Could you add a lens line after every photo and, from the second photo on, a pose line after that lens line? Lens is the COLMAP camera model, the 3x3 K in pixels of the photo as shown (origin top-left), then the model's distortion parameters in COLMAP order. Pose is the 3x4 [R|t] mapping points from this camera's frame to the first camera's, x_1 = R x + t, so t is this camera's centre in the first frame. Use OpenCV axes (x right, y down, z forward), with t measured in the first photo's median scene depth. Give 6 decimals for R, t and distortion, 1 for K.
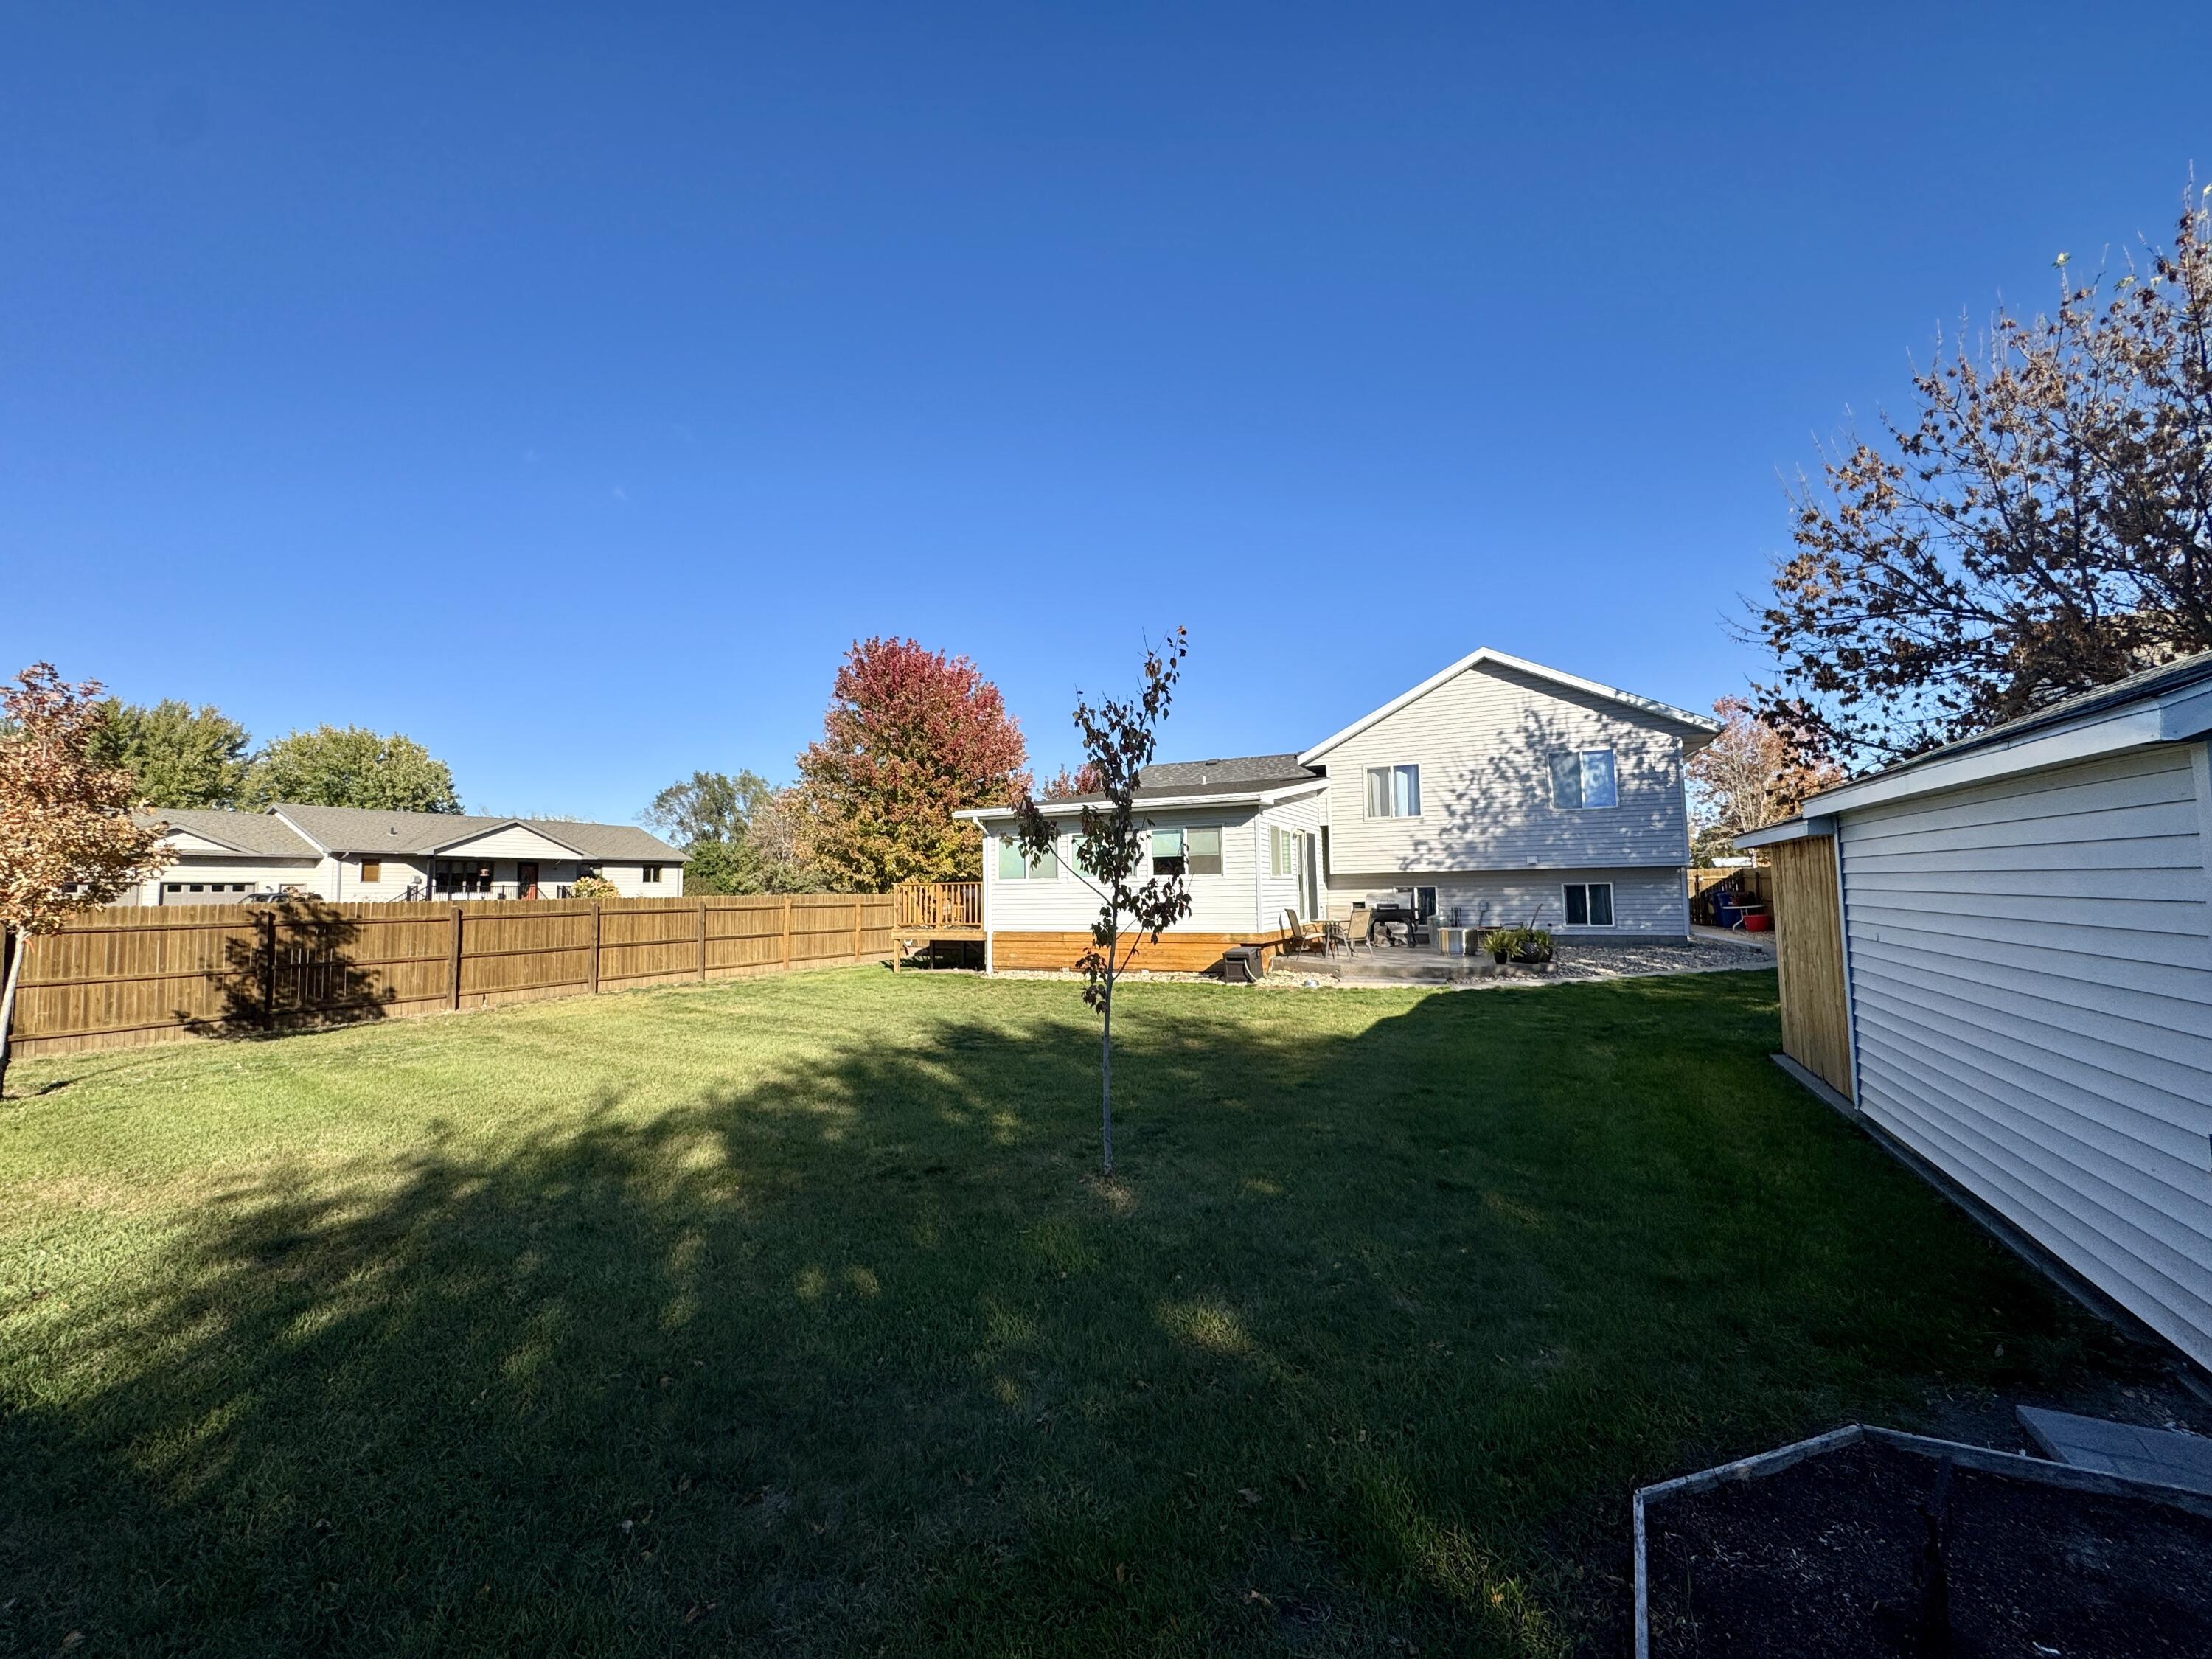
lens RADIAL K [[885.5, 0, 1122.0], [0, 885.5, 827.3], [0, 0, 1]] dist [-0.001406, 0.000140]
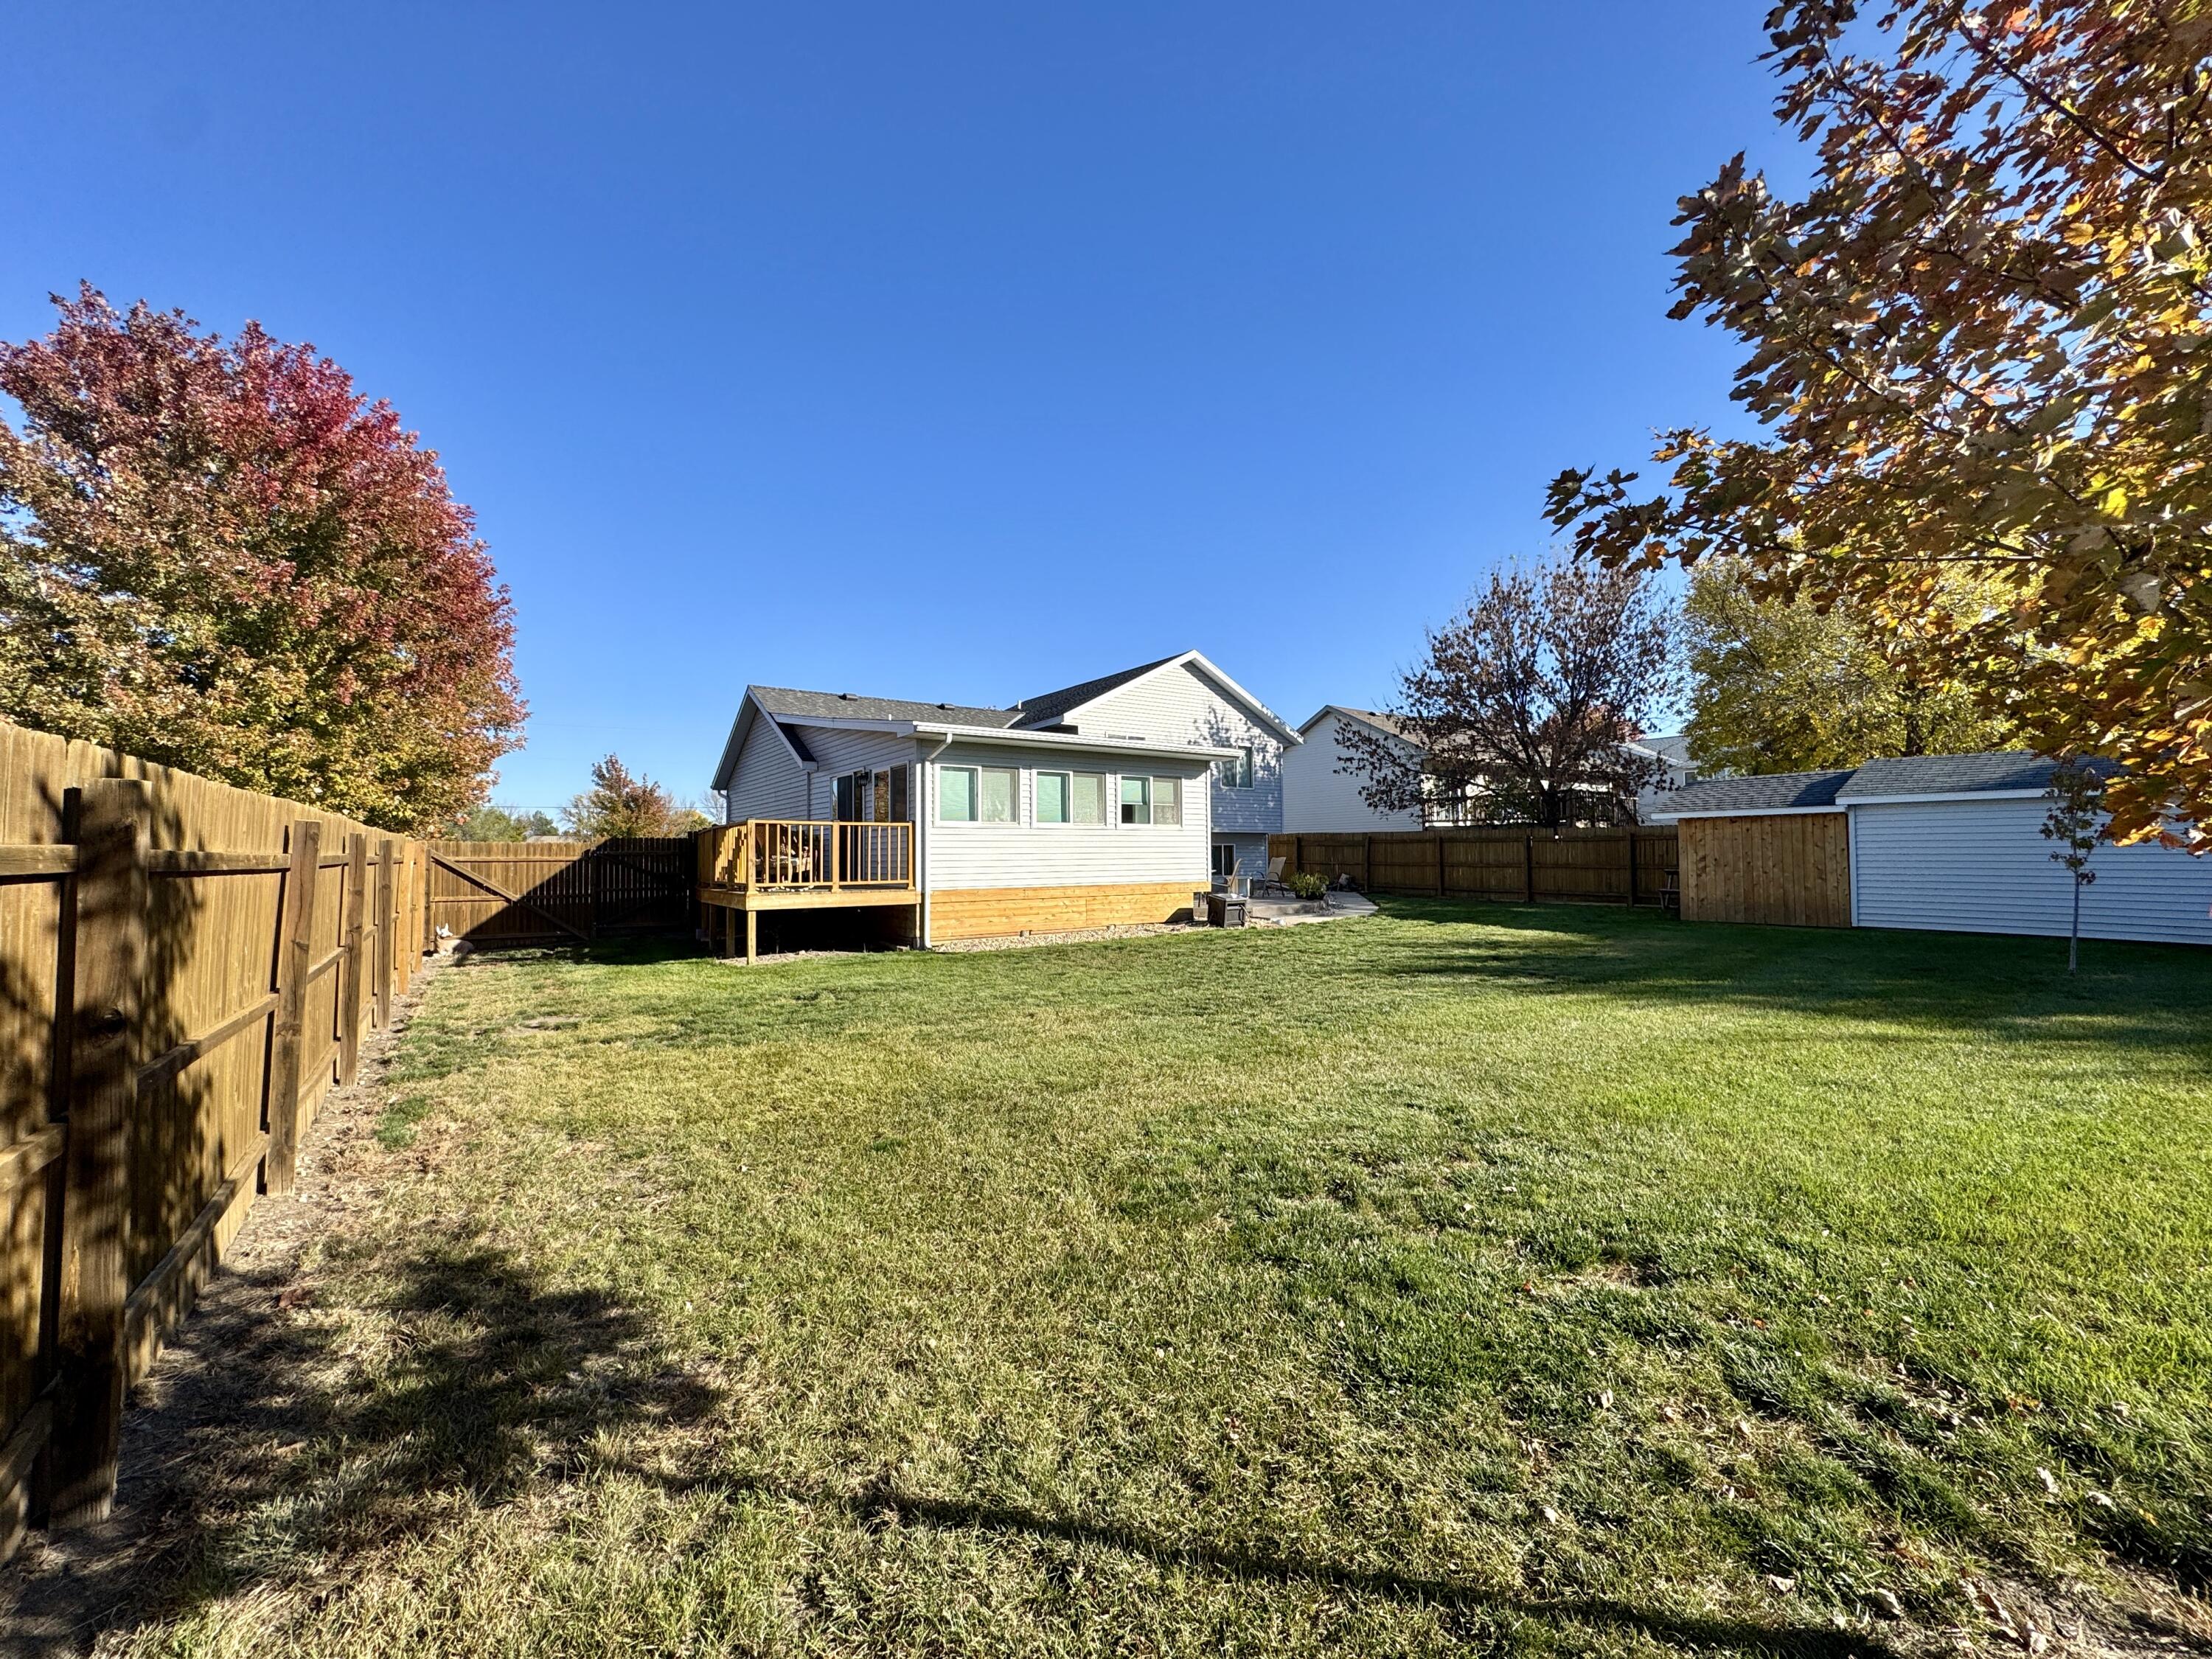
lens RADIAL K [[885.5, 0, 1102.8], [0, 885.5, 824.0], [0, 0, 1]] dist [-0.001406, 0.000140]
pose [[0.493803, 0.040928, 0.868610, -0.711828], [-0.055126, 0.998356, -0.015702, 0.063188], [-0.867825, -0.040130, 0.495247, 0.494933]]
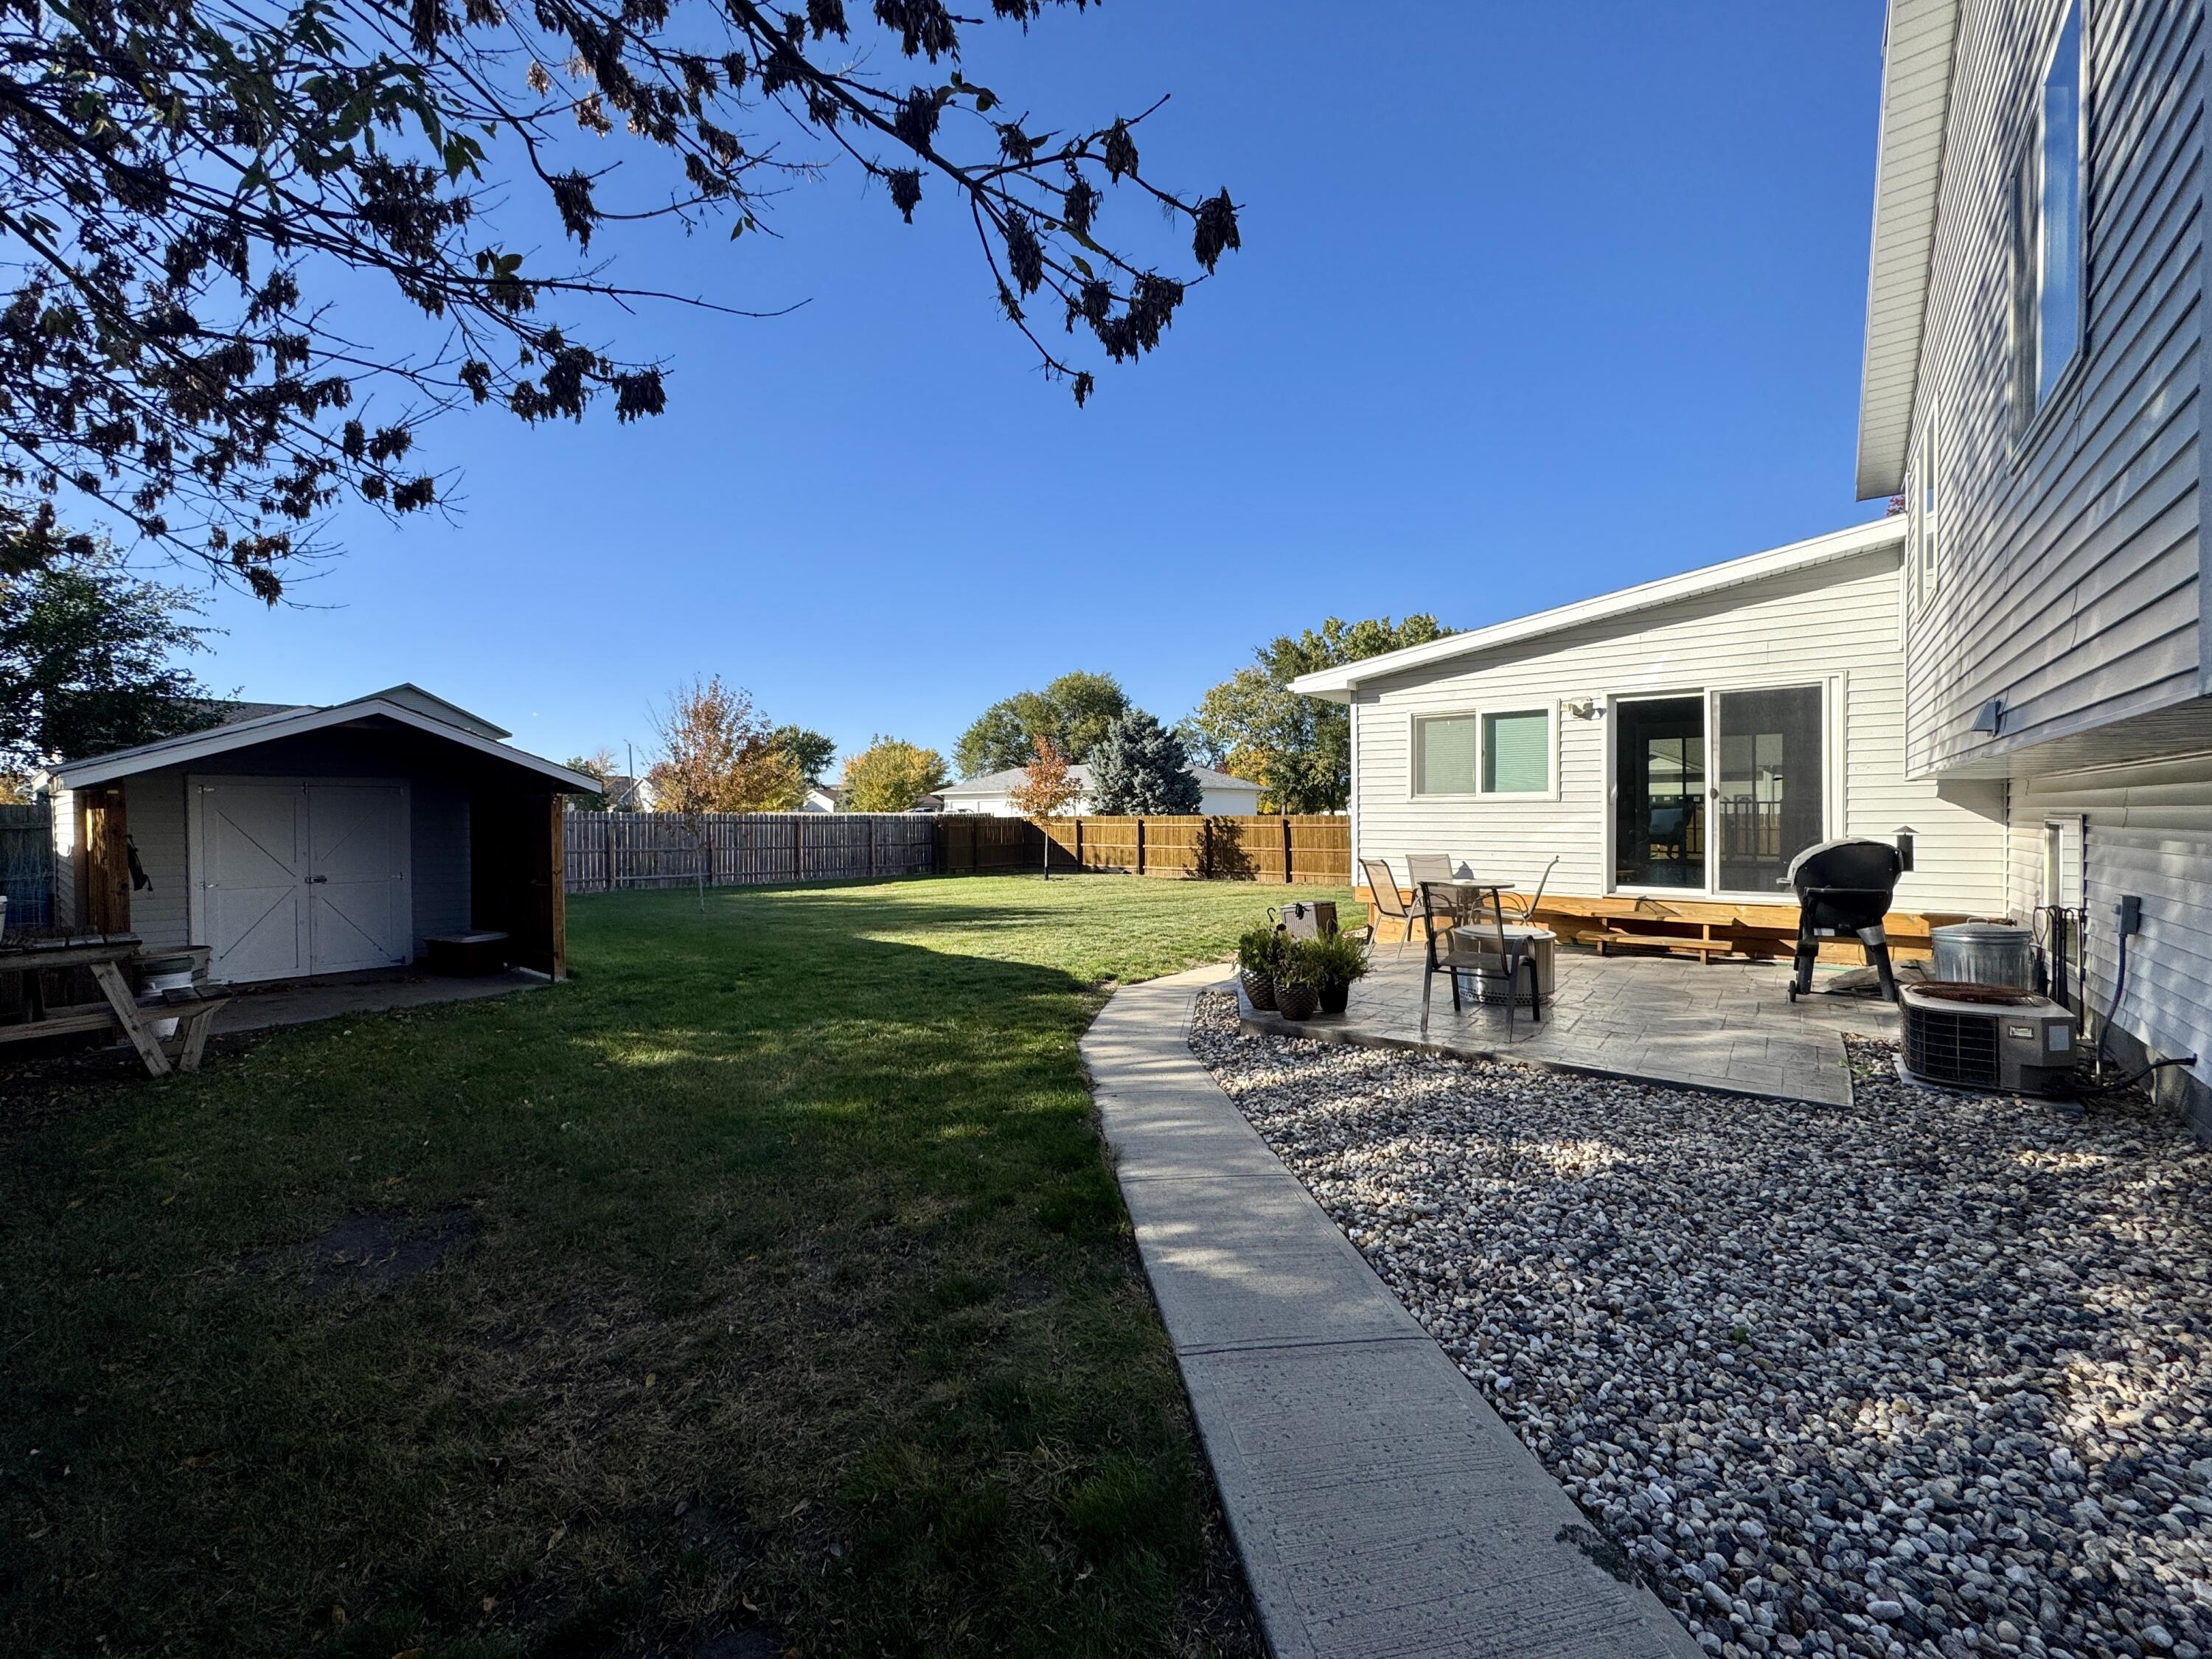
lens RADIAL K [[885.5, 0, 1116.4], [0, 885.5, 828.7], [0, 0, 1]] dist [-0.001406, 0.000140]
pose [[-0.209887, 0.031618, -0.977214, 0.712568], [0.078547, 0.996792, 0.015381, 0.045403], [0.974565, -0.073529, -0.211698, 0.822276]]
